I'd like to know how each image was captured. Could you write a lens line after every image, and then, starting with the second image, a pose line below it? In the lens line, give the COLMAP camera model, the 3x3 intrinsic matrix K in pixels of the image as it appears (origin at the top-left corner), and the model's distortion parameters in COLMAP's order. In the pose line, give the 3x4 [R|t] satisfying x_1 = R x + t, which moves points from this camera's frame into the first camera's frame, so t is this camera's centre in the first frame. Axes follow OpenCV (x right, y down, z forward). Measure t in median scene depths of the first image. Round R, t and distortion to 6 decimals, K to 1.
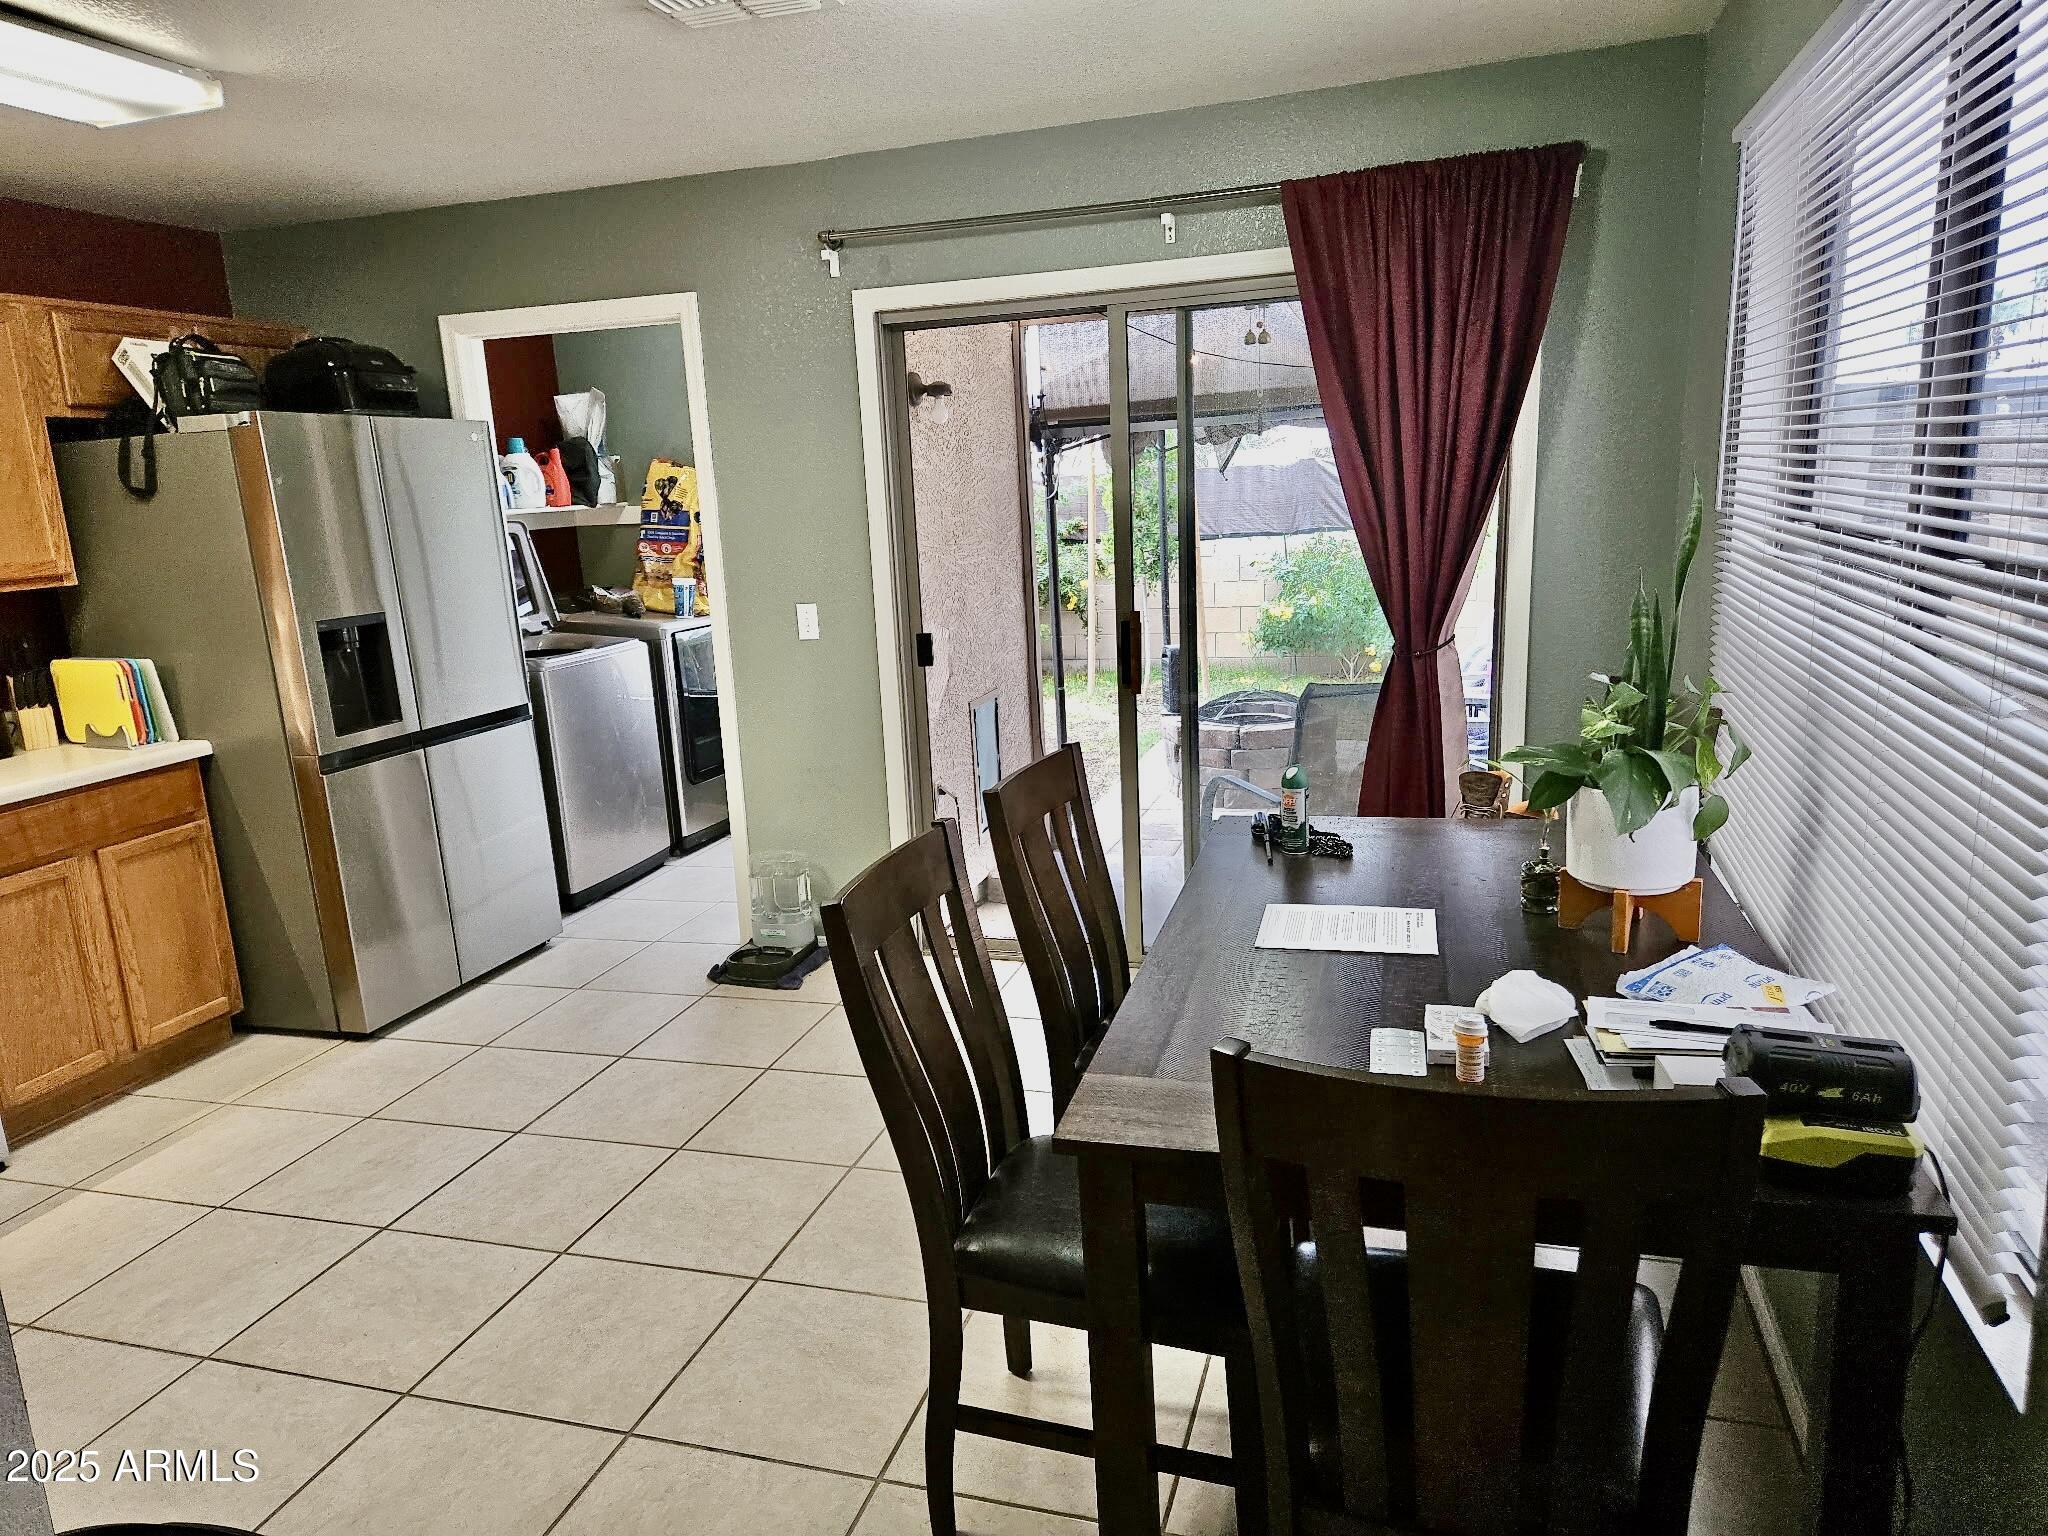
lens RADIAL K [[1379.9, 0, 1018.2], [0, 1379.9, 775.0], [0, 0, 1]] dist [0.048843, -0.000218]
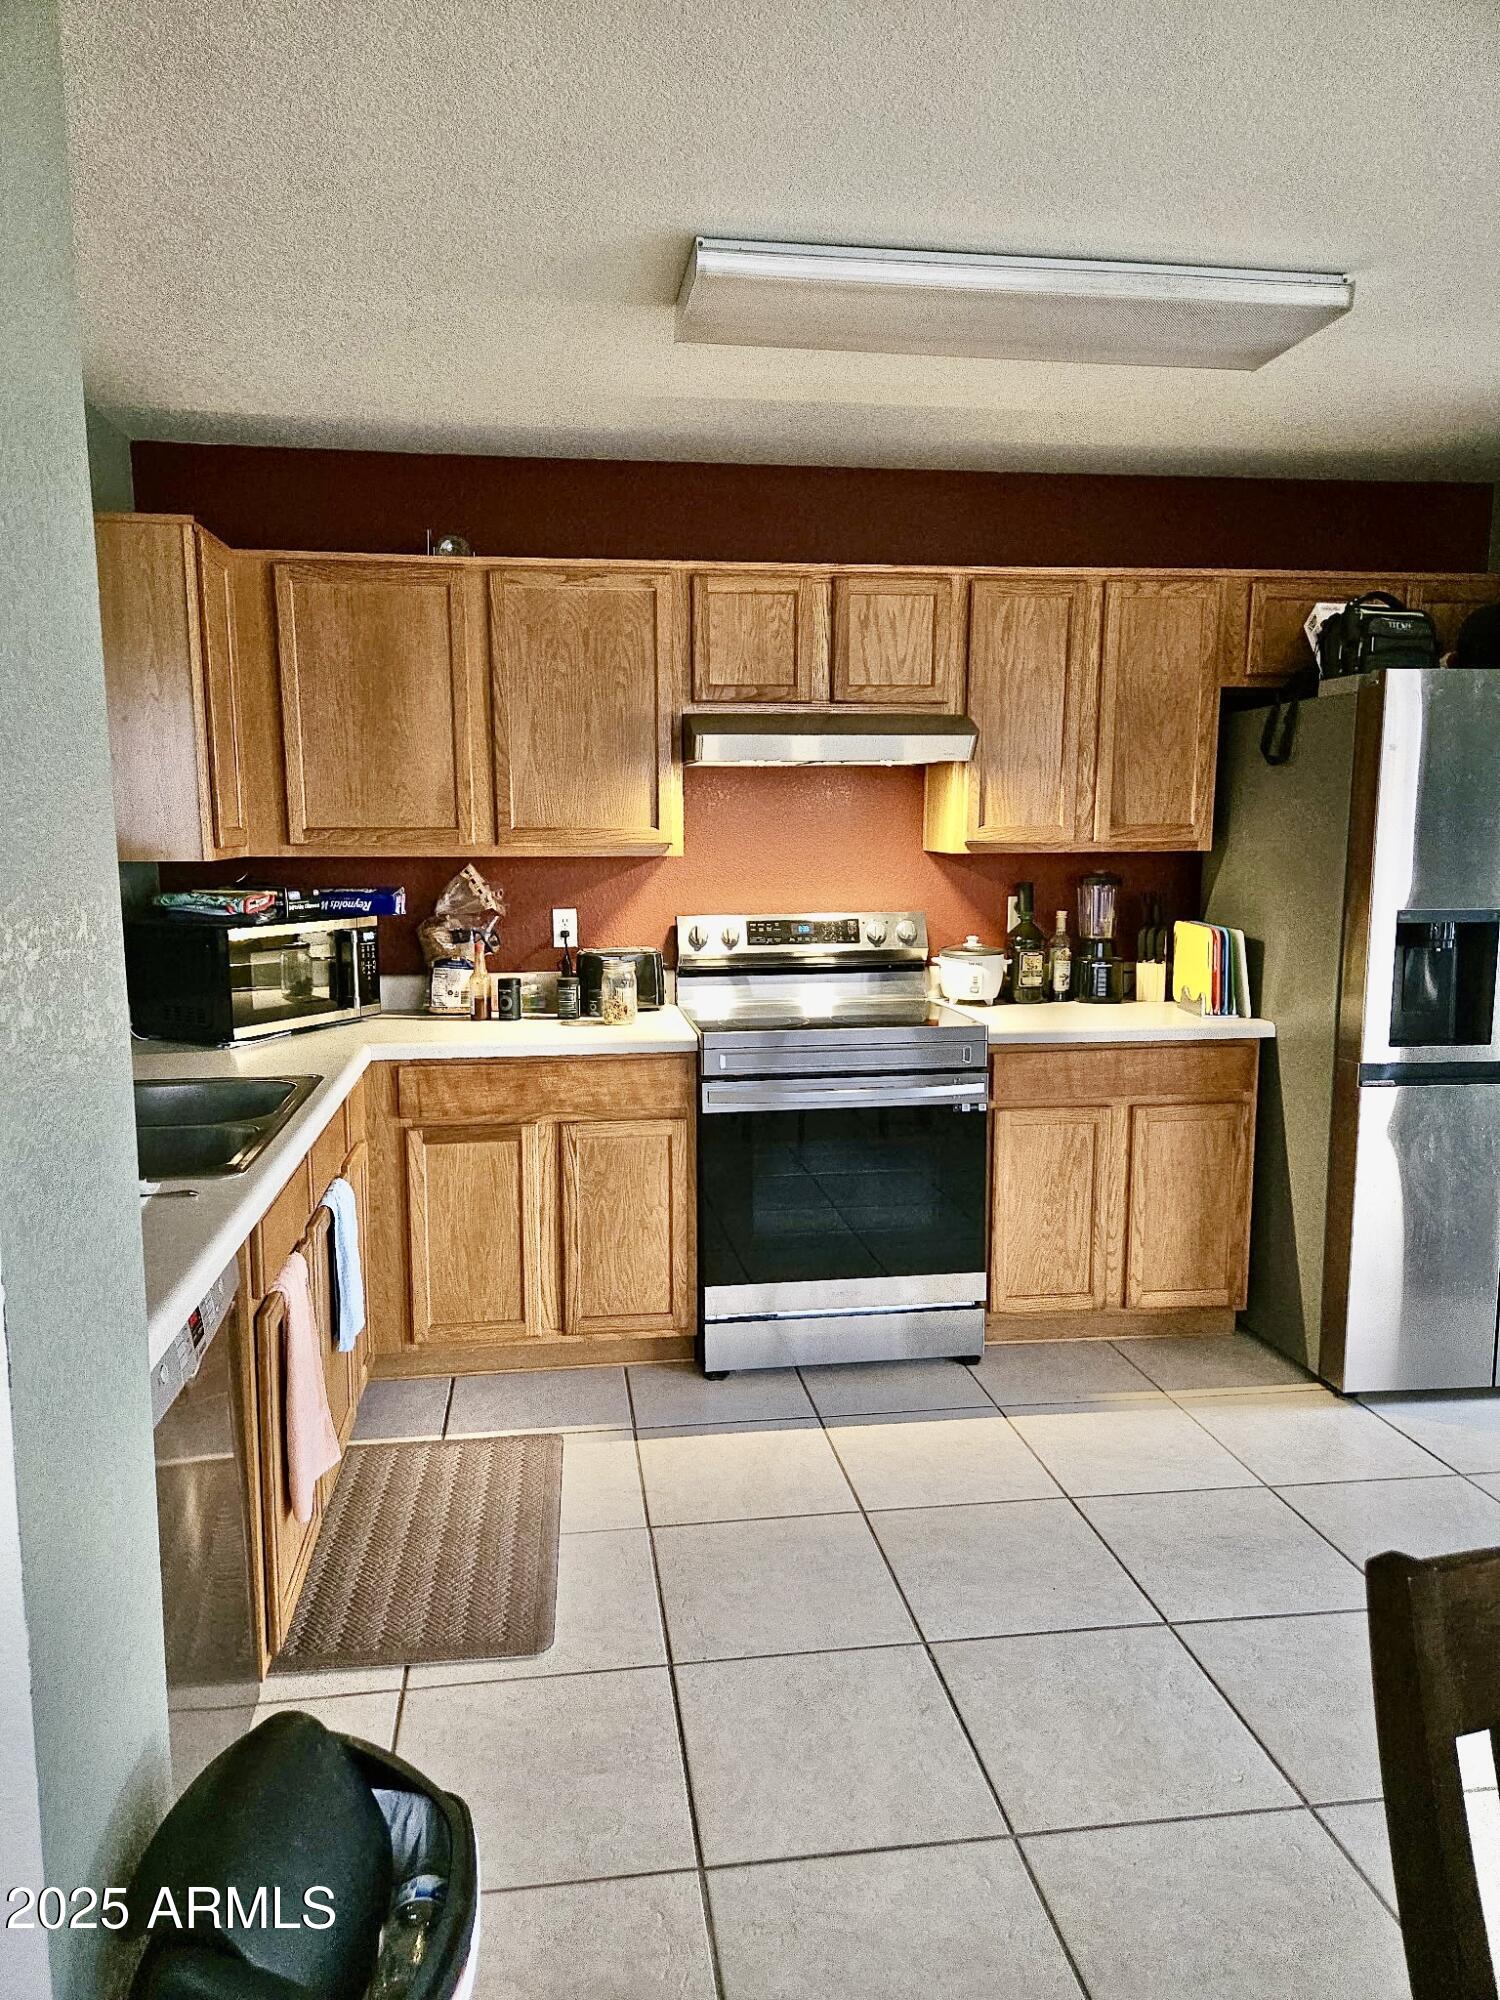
lens RADIAL K [[1347.5, 0, 744.7], [0, 1347.5, 1000.6], [0, 0, 1]] dist [0.048843, -0.000218]
pose [[0.419486, 0.180675, -0.889600, 0.082818], [-0.215433, 0.971810, 0.095785, -0.051335], [0.881828, 0.151468, 0.446584, 0.283971]]
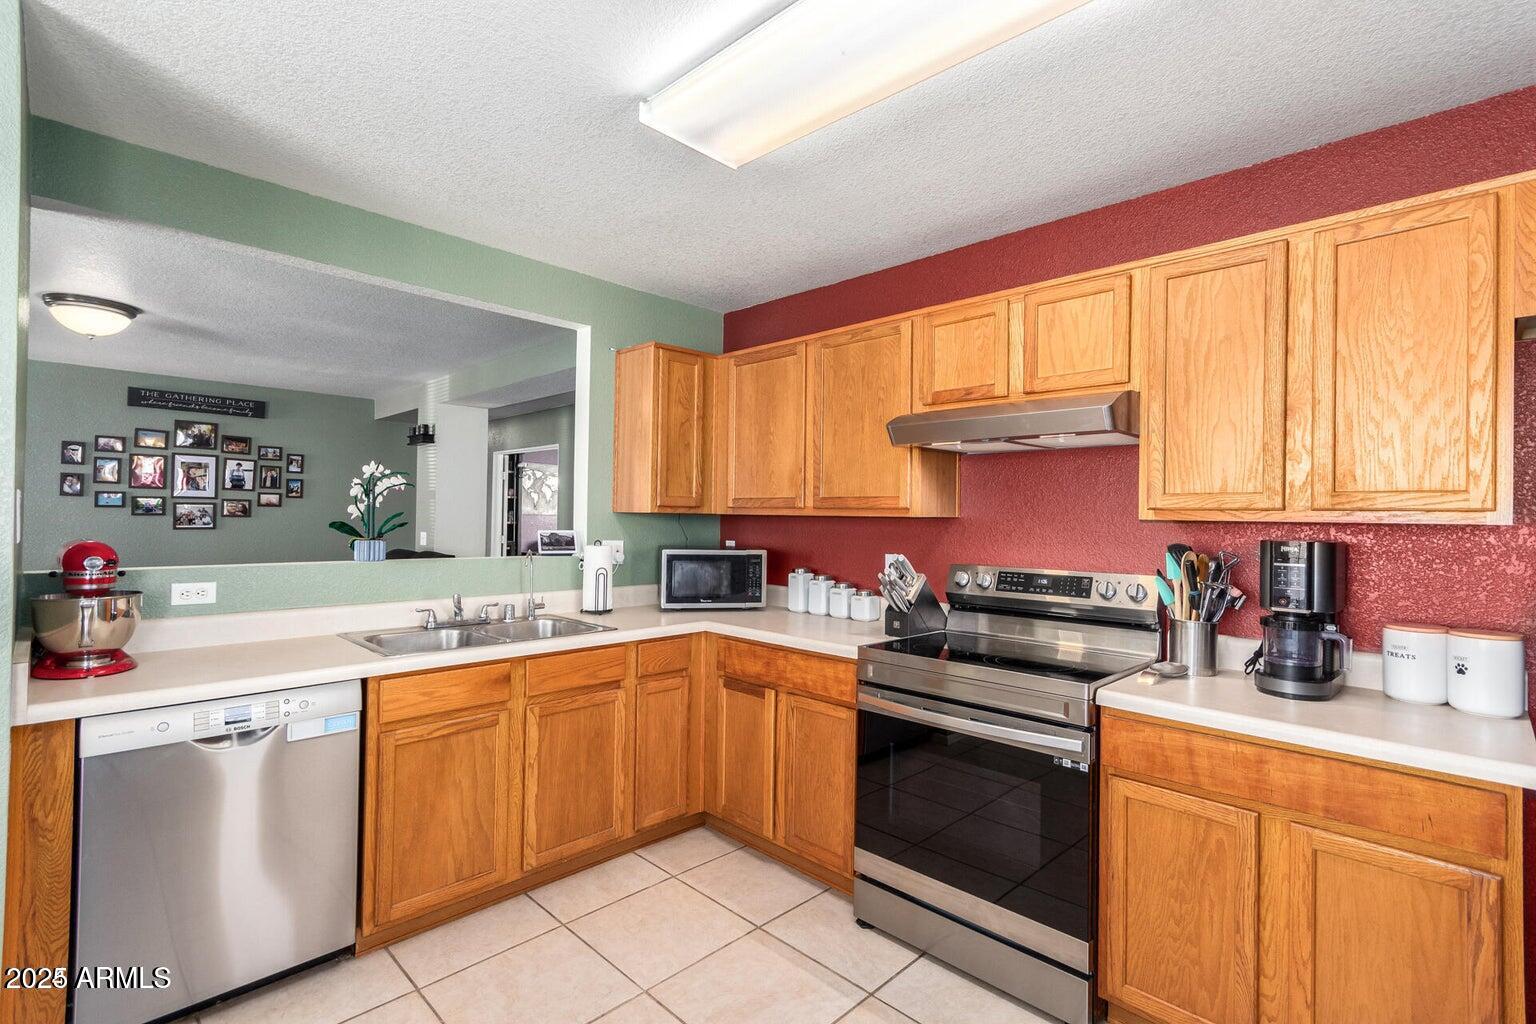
lens RADIAL K [[713.2, 0, 769.9], [0, 713.2, 505.1], [0, 0, 1]] dist [0.004455, -0.000173]
pose [[-0.456833, 0.041748, -0.888572, -0.123466], [-0.175644, 0.974999, 0.136111, -0.127804], [0.872039, 0.218252, -0.438079, 0.816297]]
